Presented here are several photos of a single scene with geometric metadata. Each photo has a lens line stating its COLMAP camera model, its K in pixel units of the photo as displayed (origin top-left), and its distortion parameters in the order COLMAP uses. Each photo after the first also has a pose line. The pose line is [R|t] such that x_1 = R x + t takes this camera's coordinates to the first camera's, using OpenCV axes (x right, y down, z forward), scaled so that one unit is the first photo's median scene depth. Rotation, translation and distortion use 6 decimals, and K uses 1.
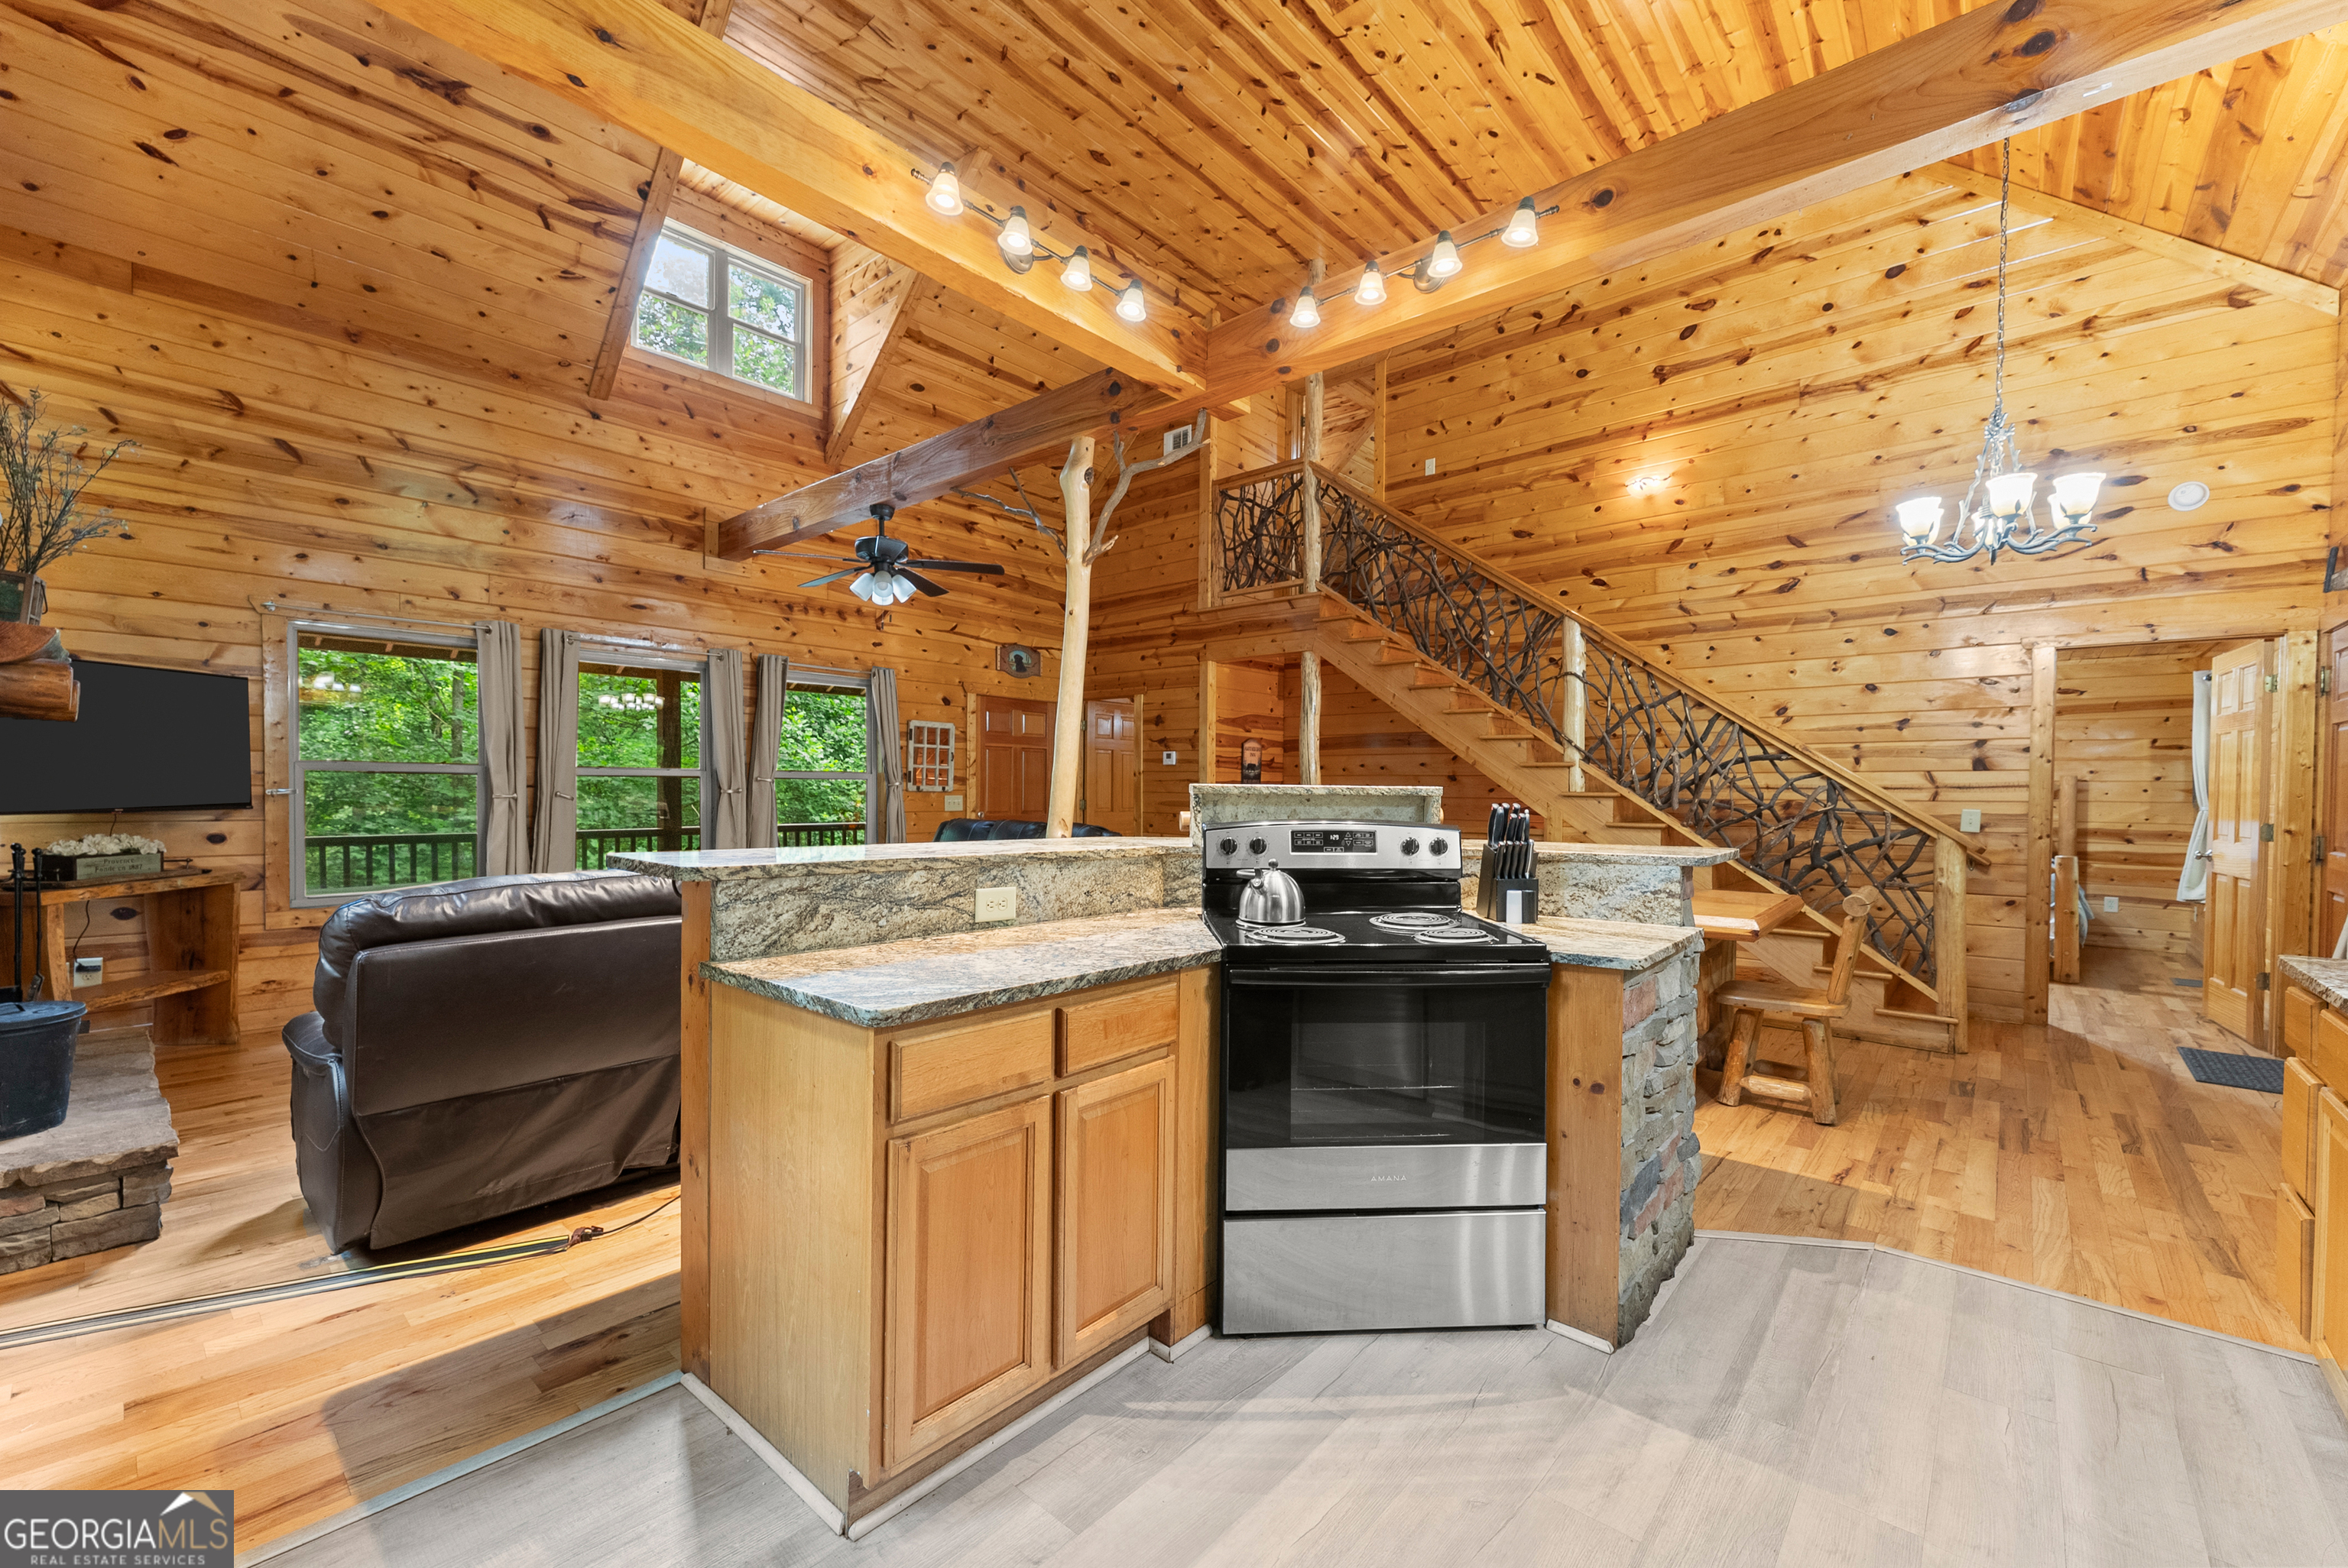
lens RADIAL K [[951.8, 0, 1175.0], [0, 951.8, 809.1], [0, 0, 1]] dist [-0.000921, 0.000310]
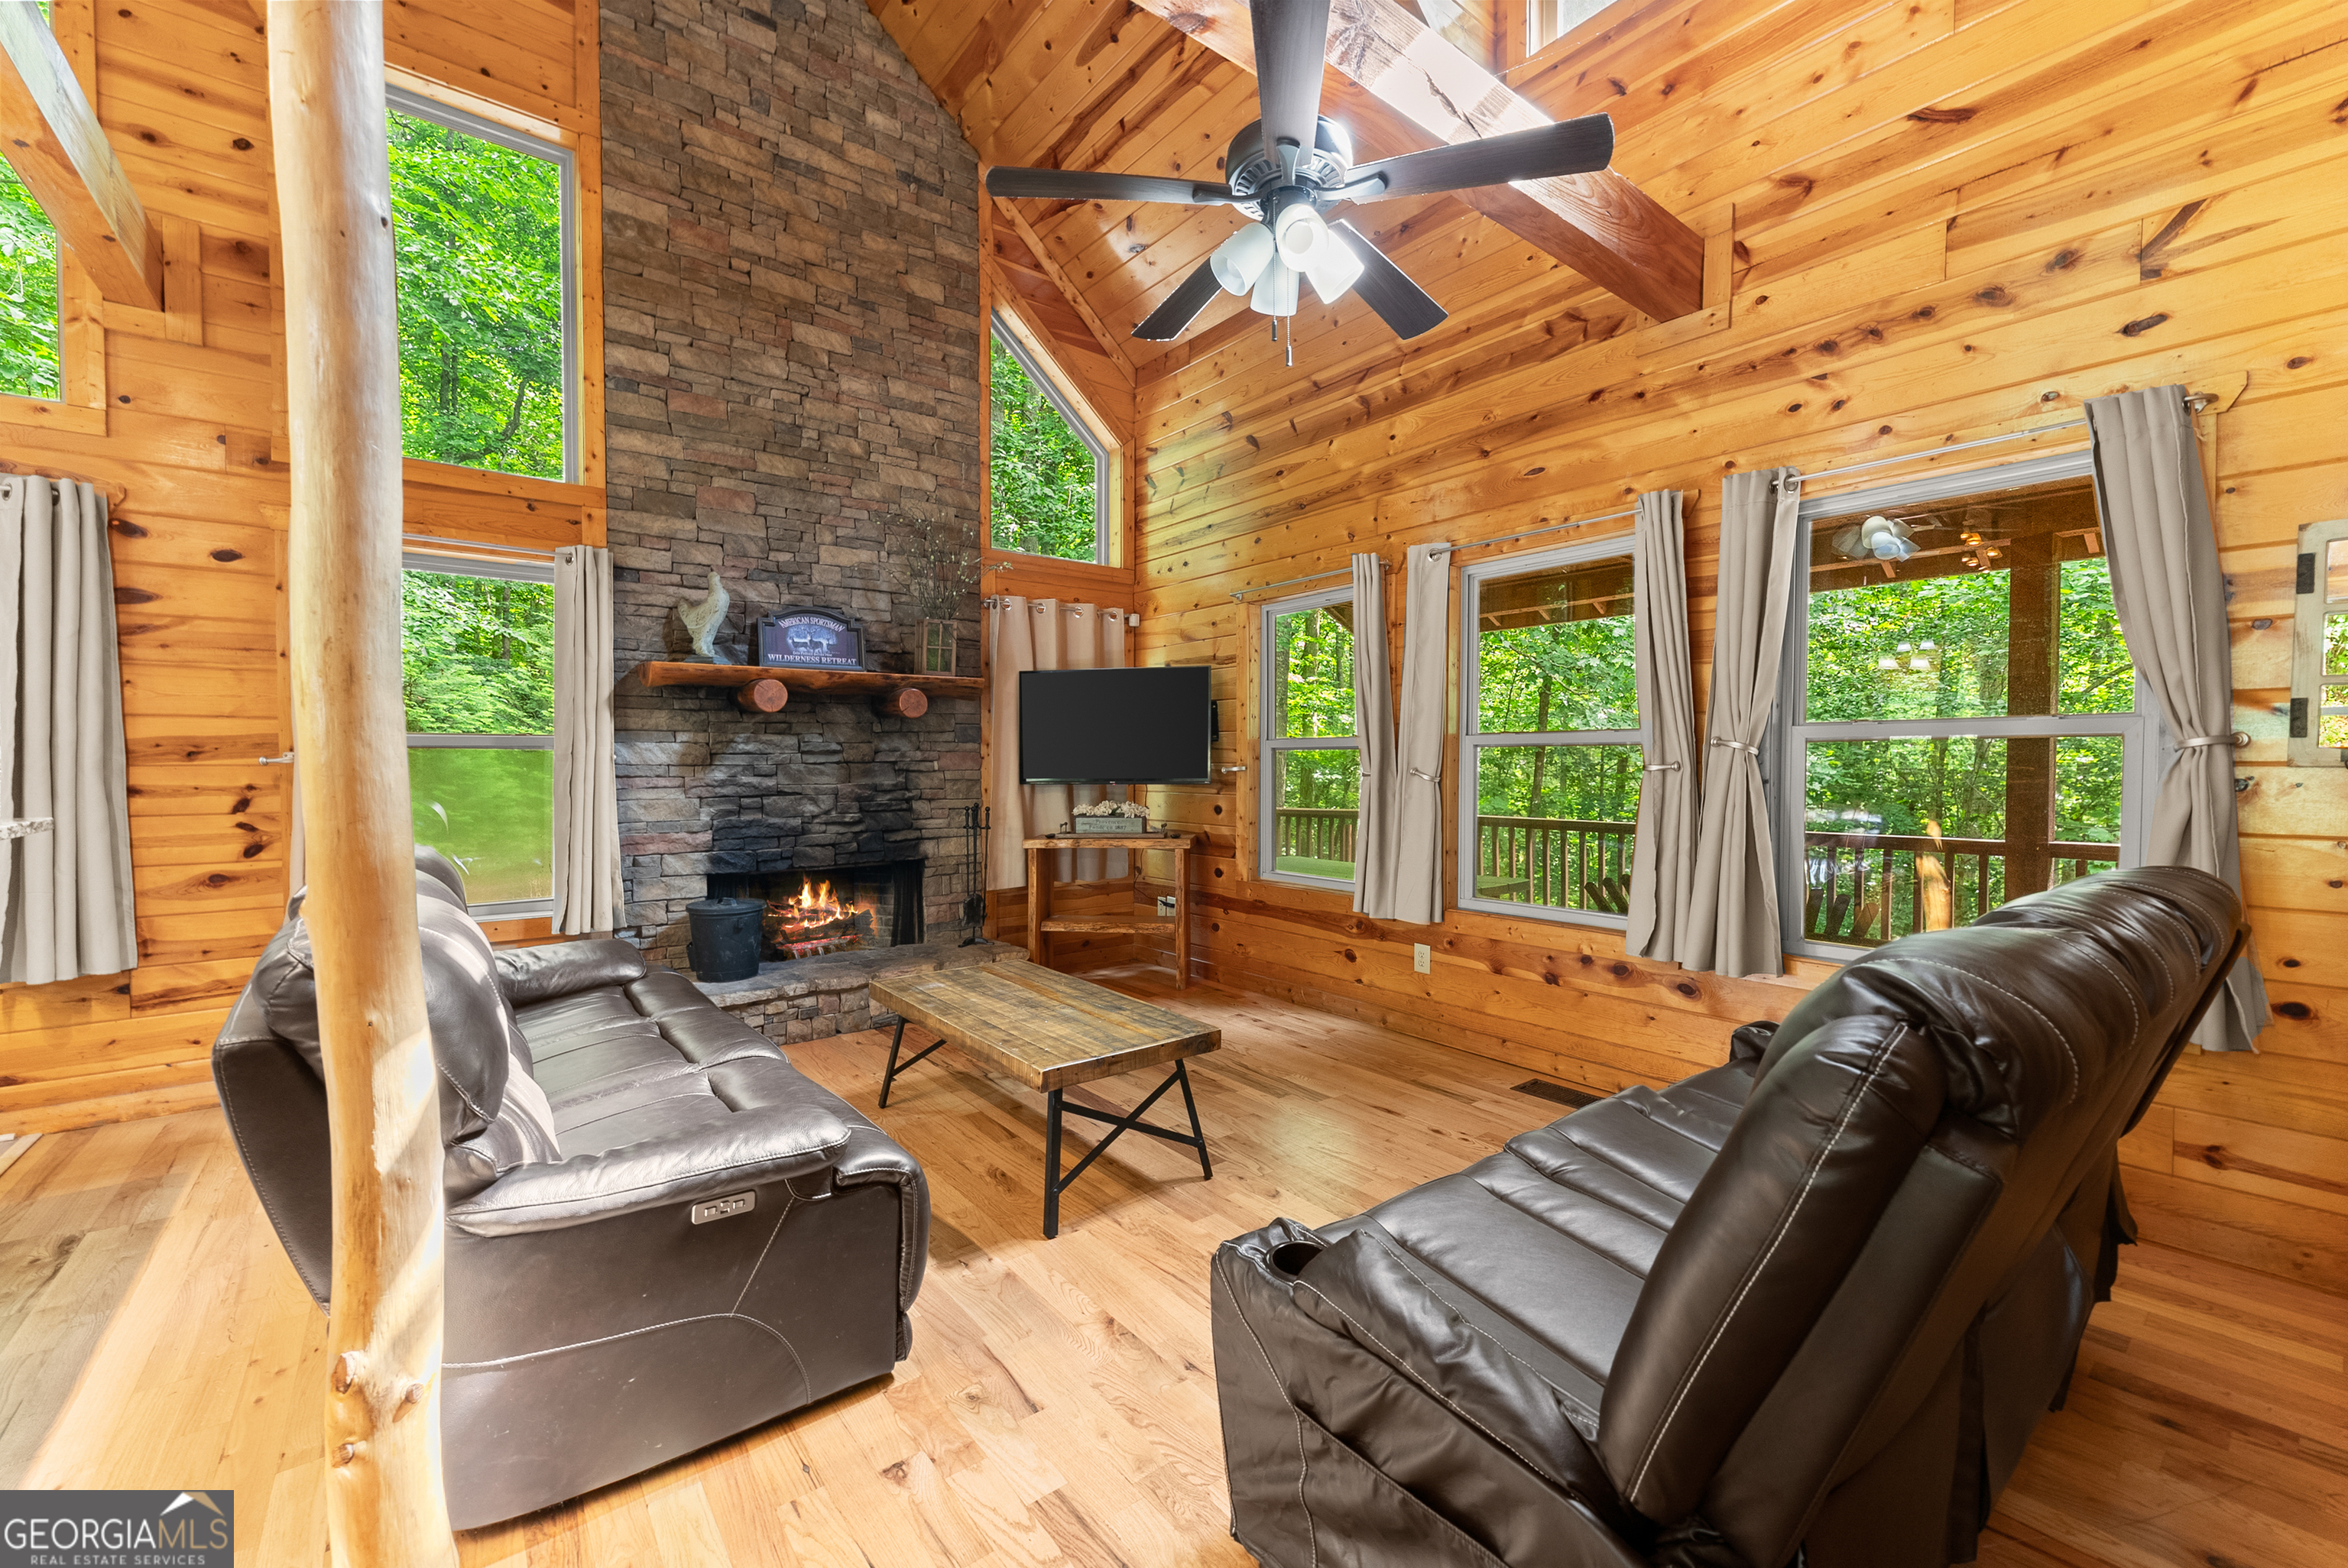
lens RADIAL K [[941.1, 0, 1179.0], [0, 941.1, 786.5], [0, 0, 1]] dist [-0.001049, -0.000627]
pose [[-0.175117, 0.015103, -0.984432, 0.096274], [-0.021946, 0.999574, 0.019240, -0.015172], [0.984303, 0.024974, -0.174711, 0.994496]]
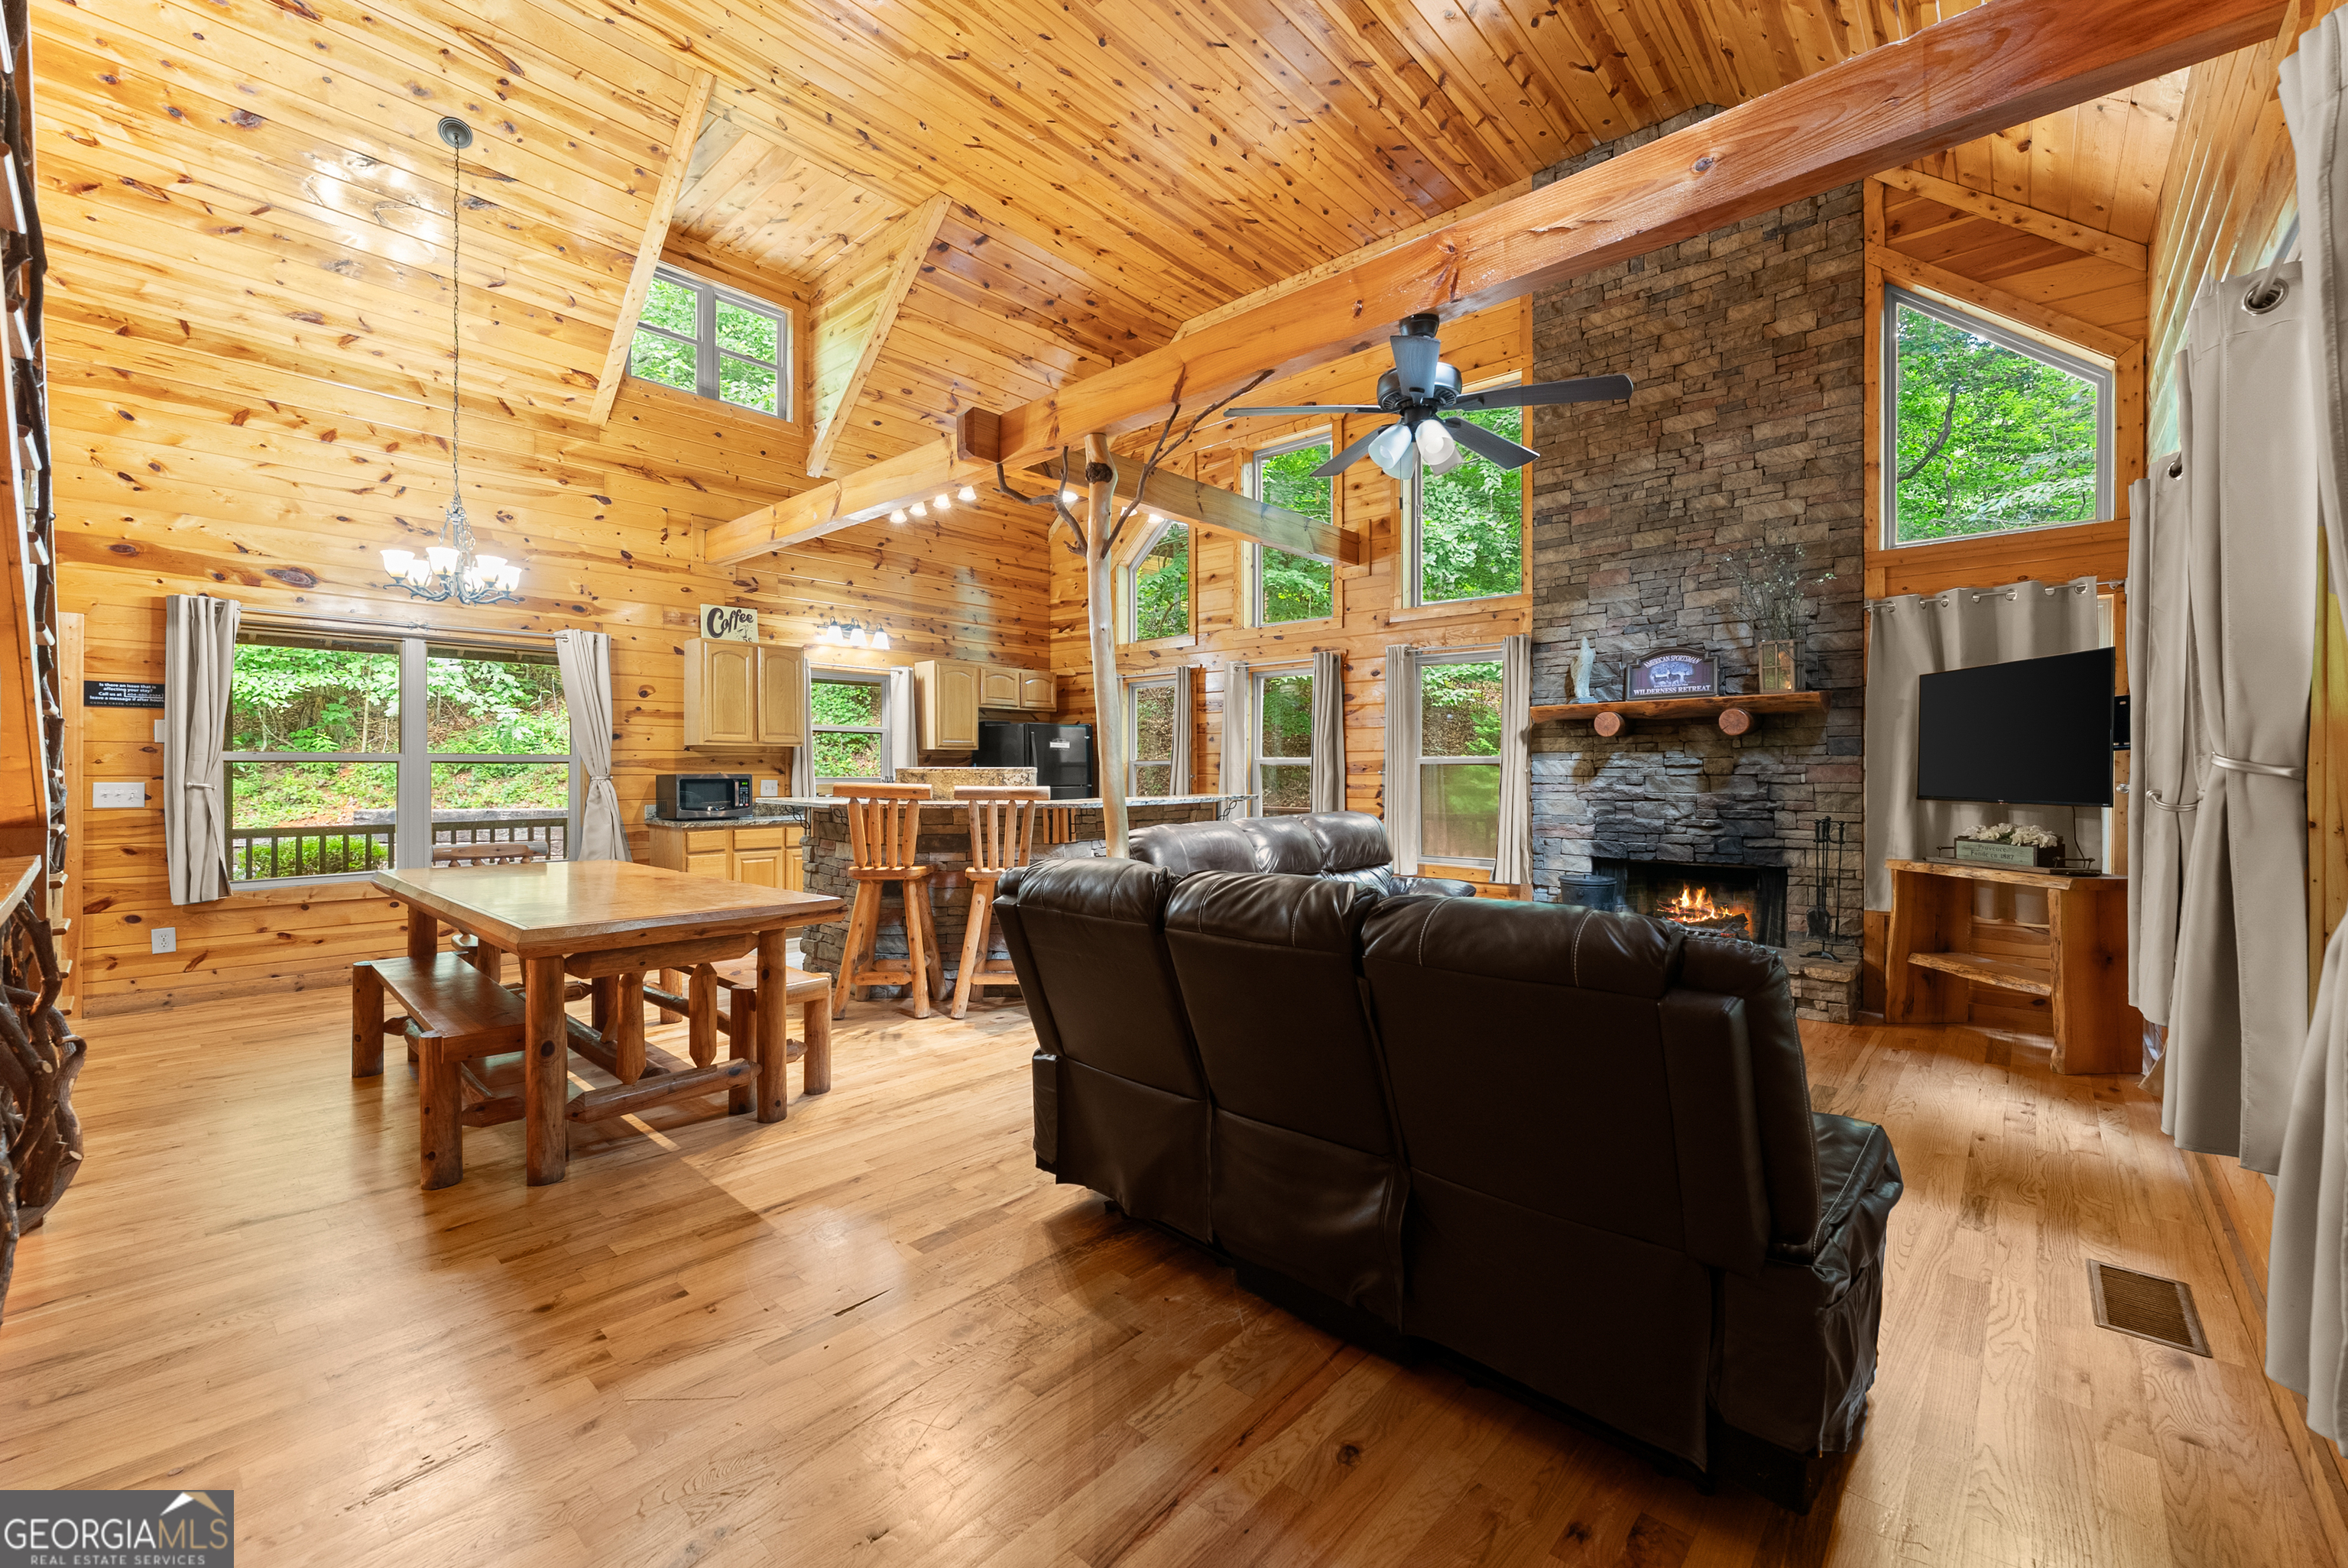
lens RADIAL K [[945.5, 0, 1181.3], [0, 945.5, 774.2], [0, 0, 1]] dist [-0.000721, -0.000240]
pose [[-0.999900, -0.010252, 0.009692, -0.156811], [-0.009980, 0.999567, 0.027685, -0.037310], [-0.009971, 0.027585, -0.999570, 1.563879]]
